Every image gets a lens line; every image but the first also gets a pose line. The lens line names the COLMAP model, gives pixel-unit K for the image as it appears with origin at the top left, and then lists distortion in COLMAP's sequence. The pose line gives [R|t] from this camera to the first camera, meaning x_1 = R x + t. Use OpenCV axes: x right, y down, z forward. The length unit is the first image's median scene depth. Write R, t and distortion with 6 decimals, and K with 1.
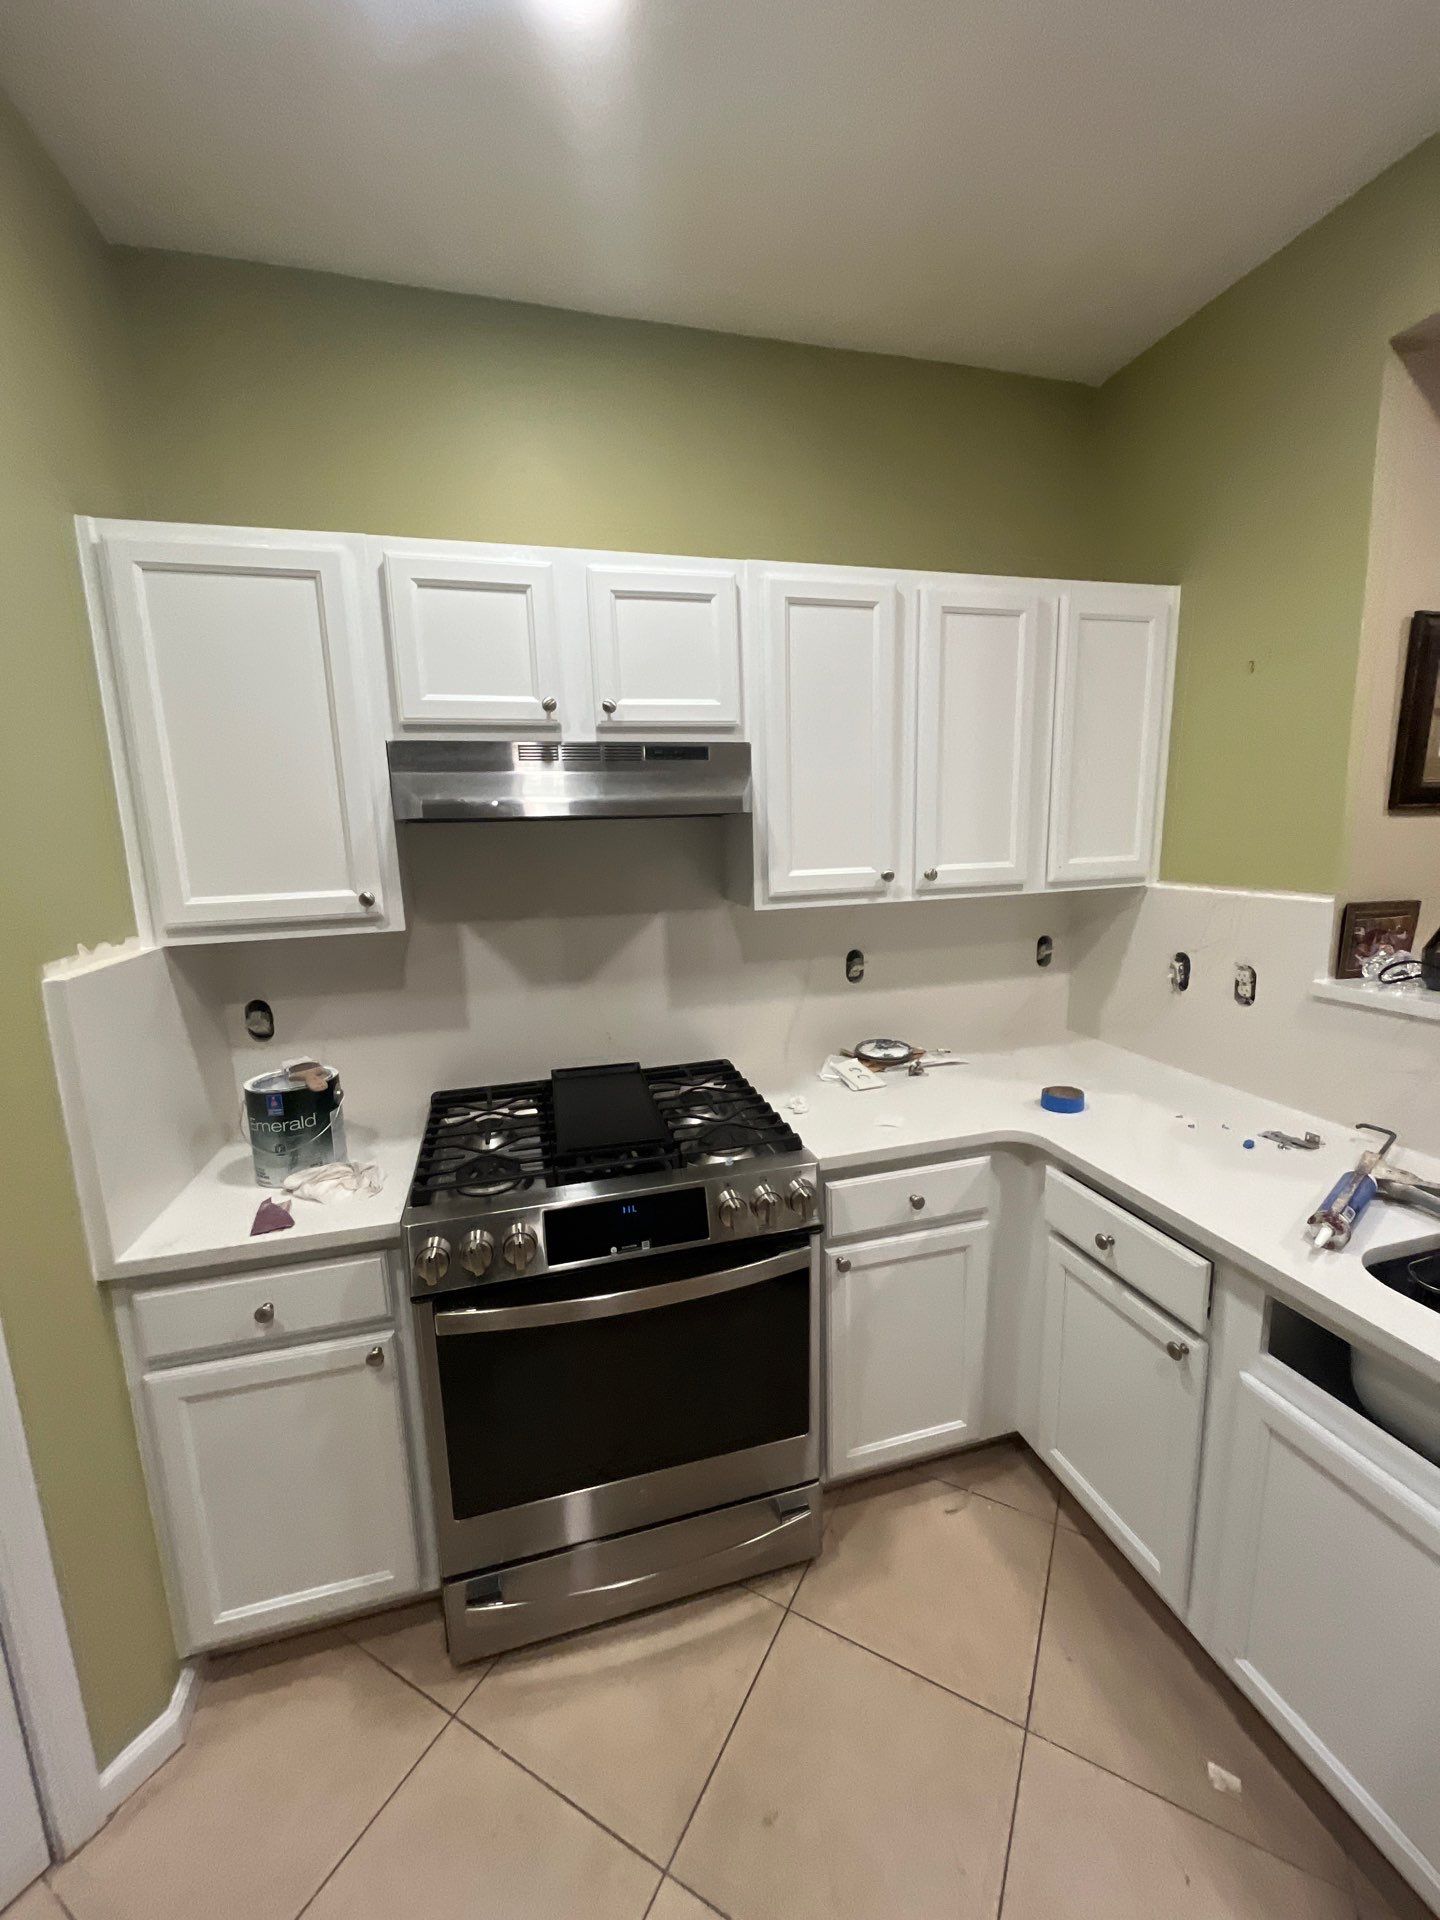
lens RADIAL K [[772.9, 0, 719.2], [0, 772.9, 957.2], [0, 0, 1]] dist [-0.000599, -0.000257]
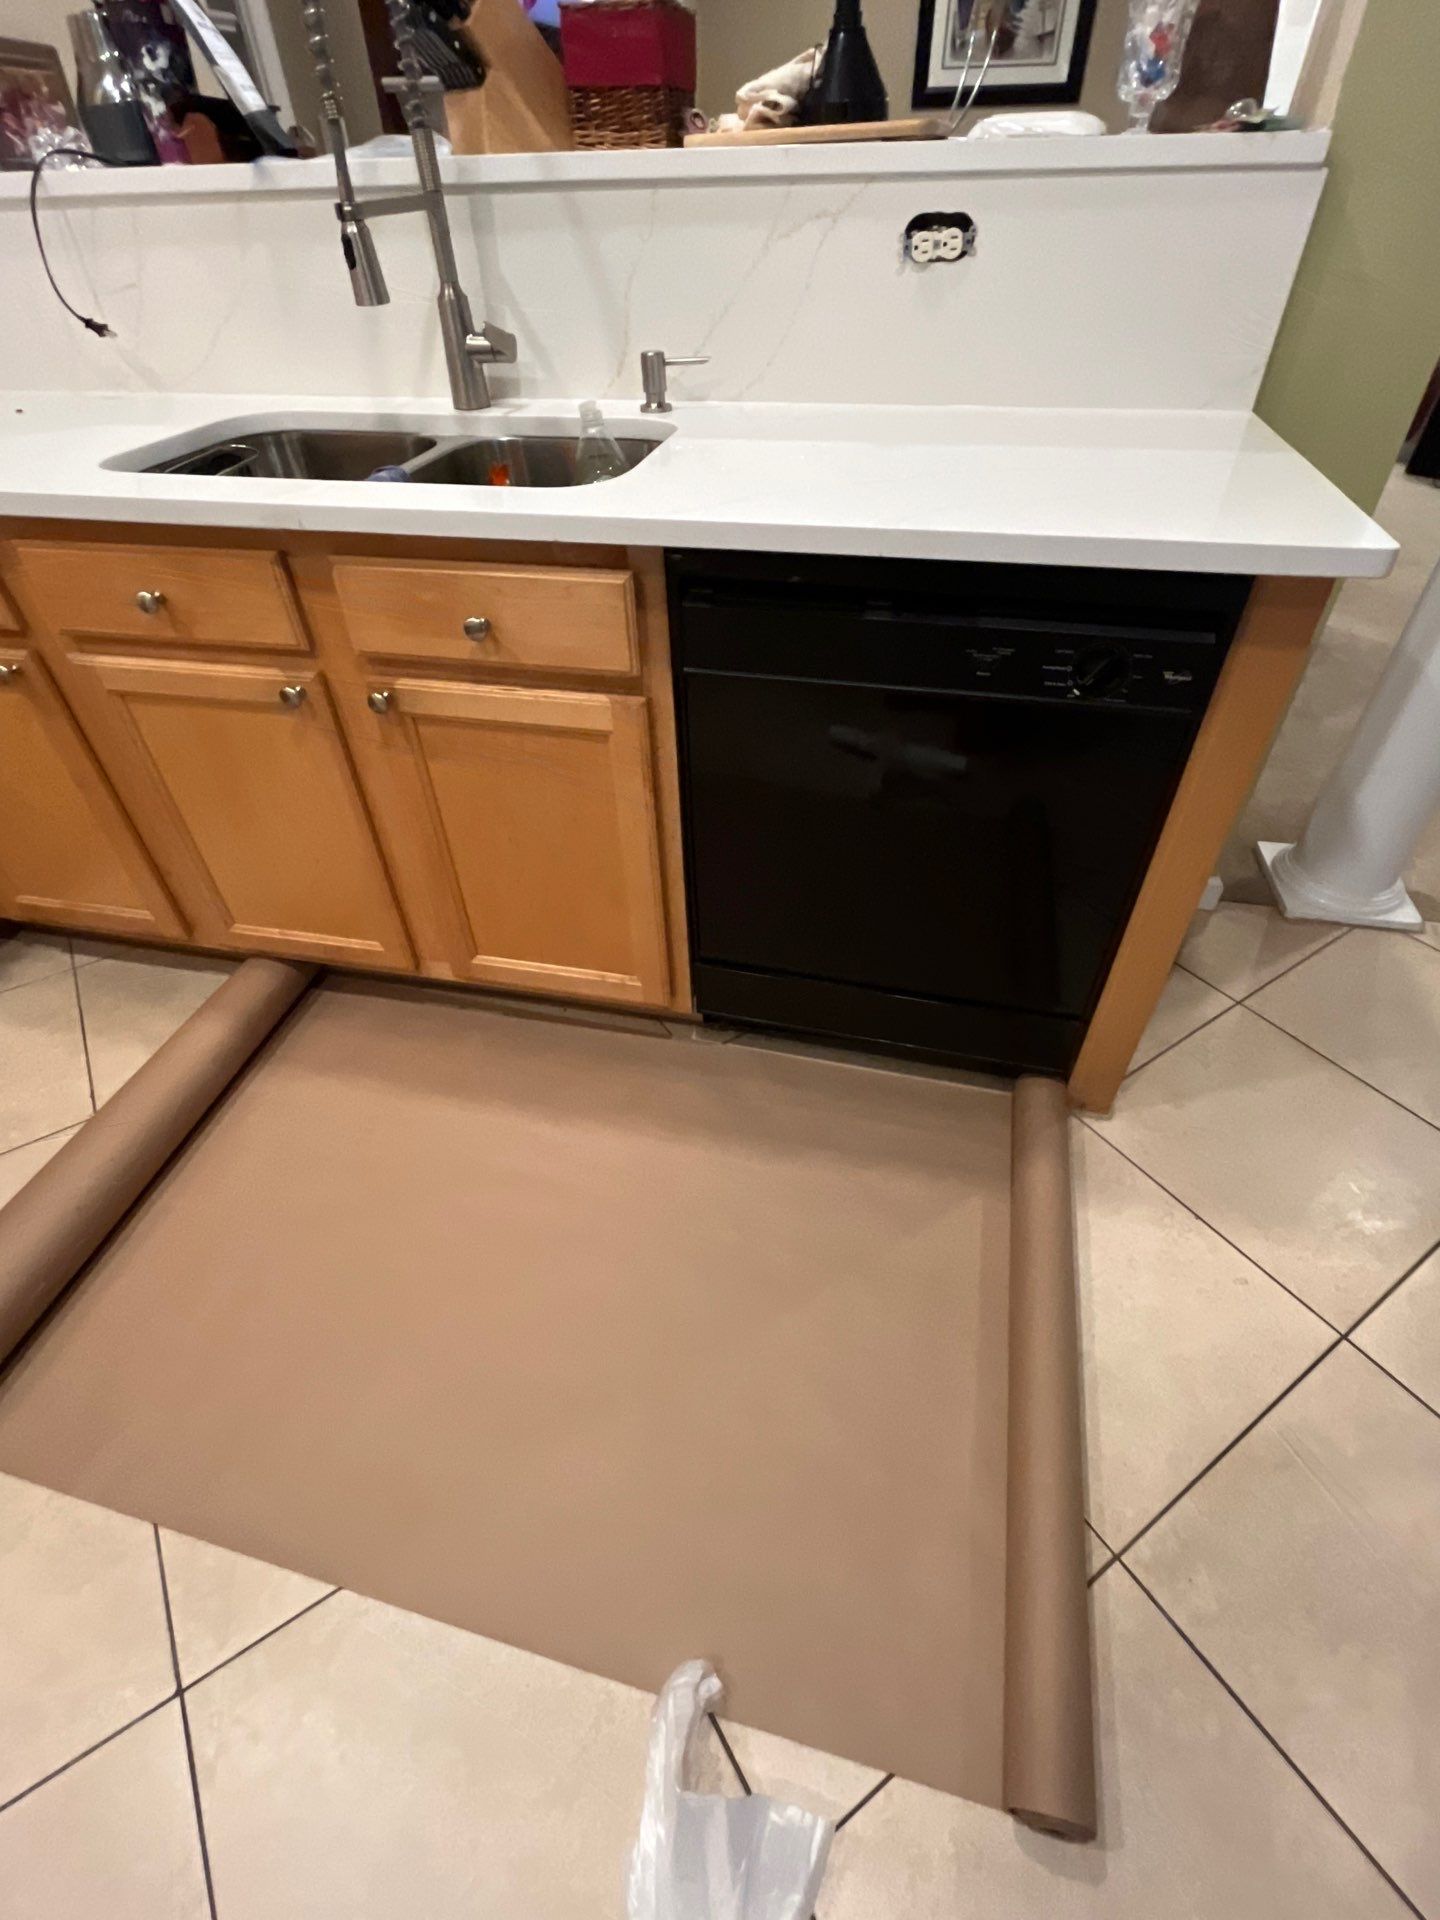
lens RADIAL K [[877.8, 0, 726.5], [0, 877.8, 958.4], [0, 0, 1]] dist [-0.003653, -0.000121]
pose [[0.464499, -0.572331, 0.675779, 0.100379], [0.154536, 0.803775, 0.574513, 0.245274], [-0.871986, -0.162429, 0.461798, -0.125319]]
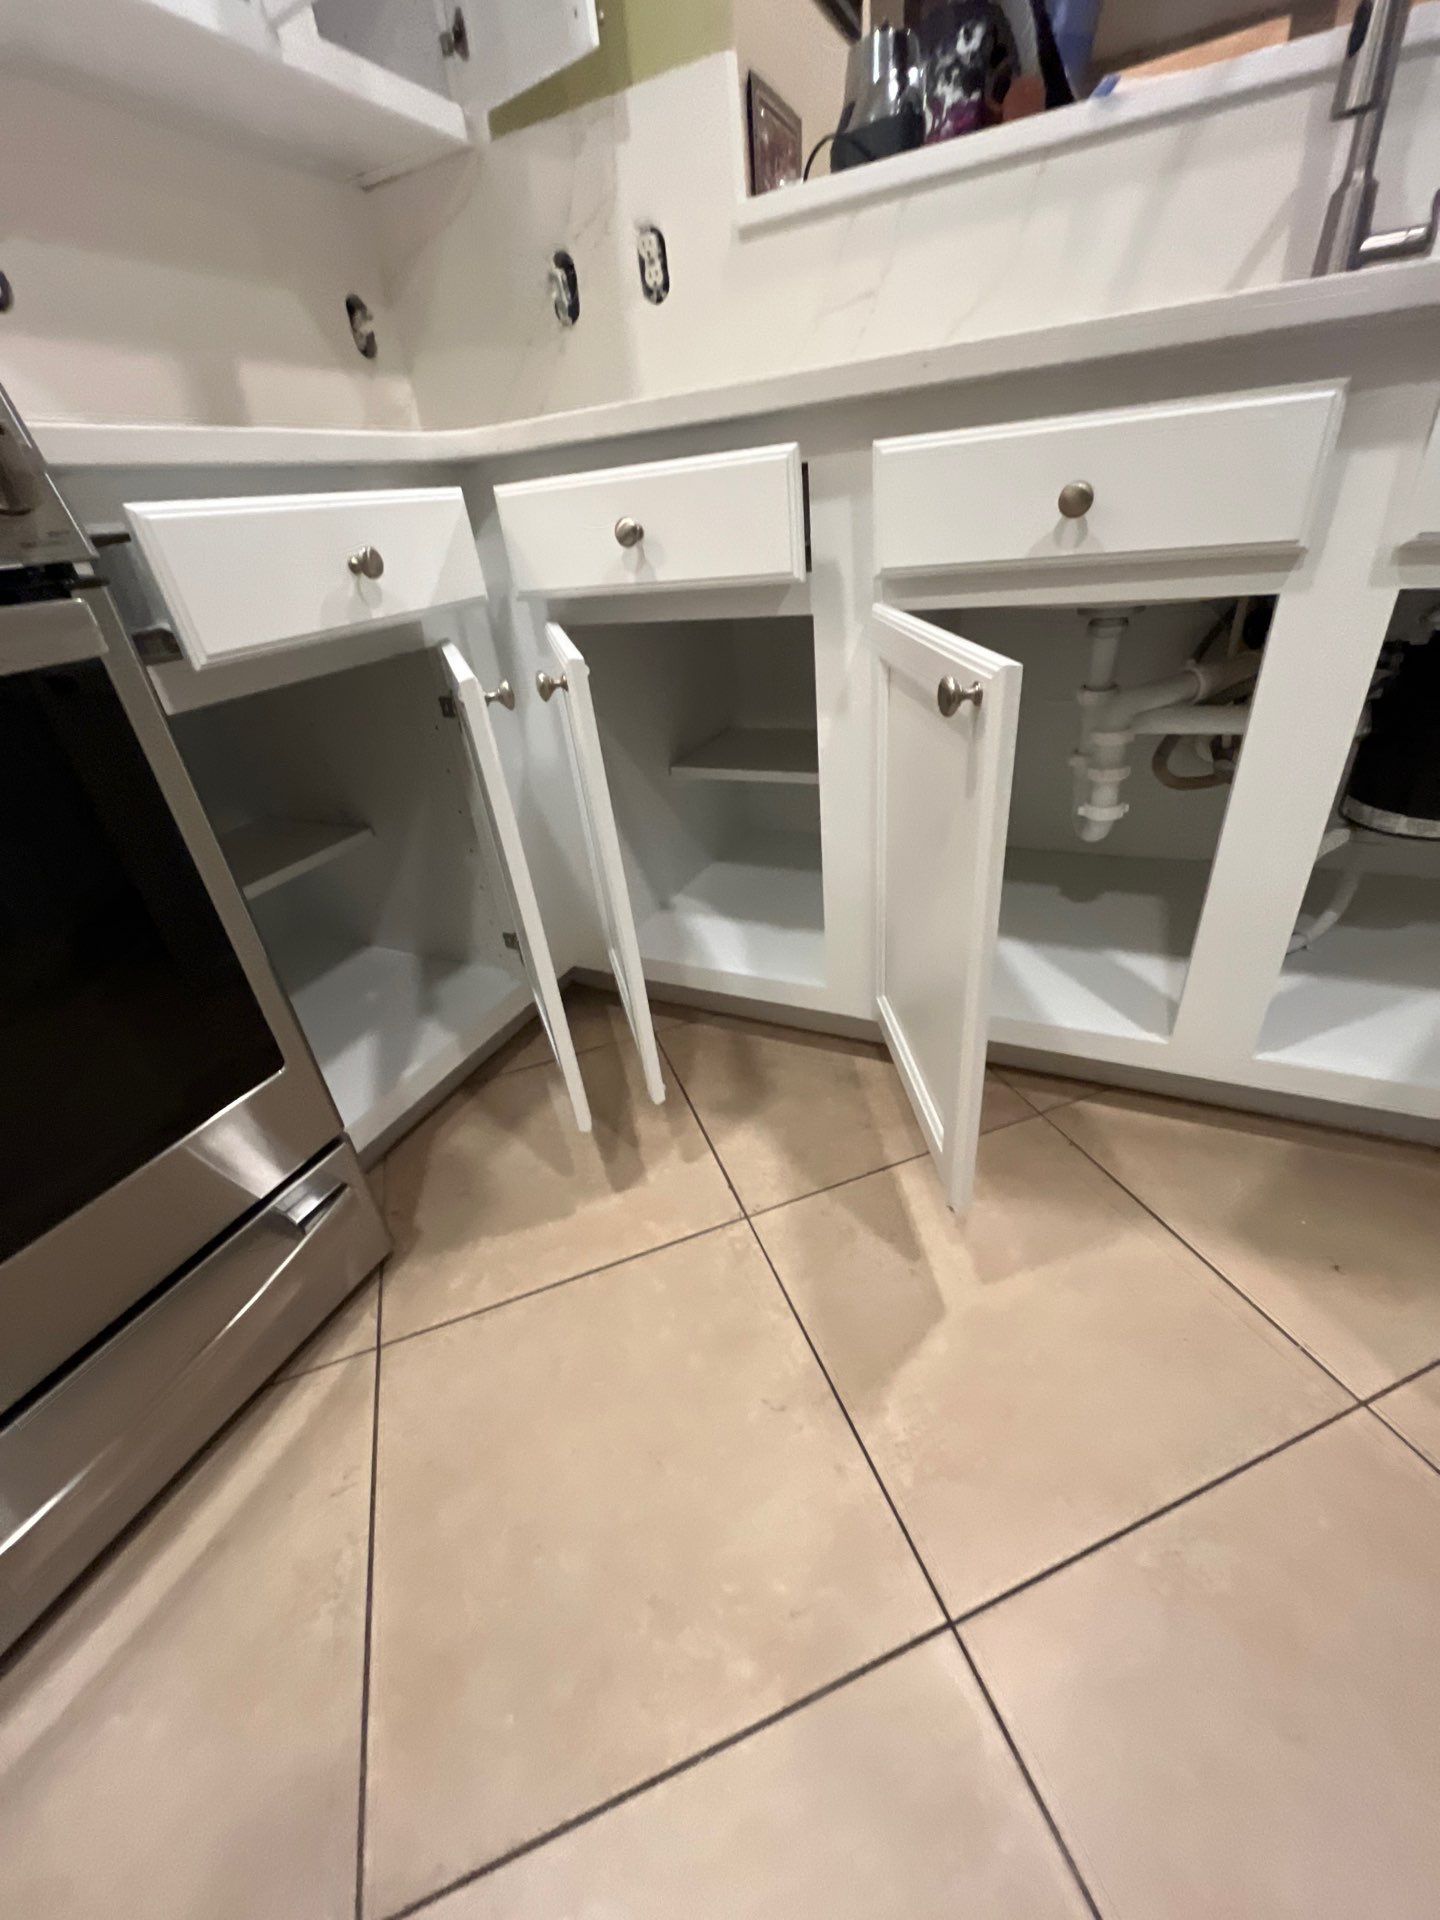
lens RADIAL K [[782.0, 0, 720.0], [0, 782.0, 960.0], [0, 0, 1]] dist [-0.001741, -0.000624]
pose [[0.658139, -0.406296, 0.633859, 0.005544], [0.204828, 0.906762, 0.368550, 0.368847], [-0.724499, -0.112725, 0.679996, 0.399074]]
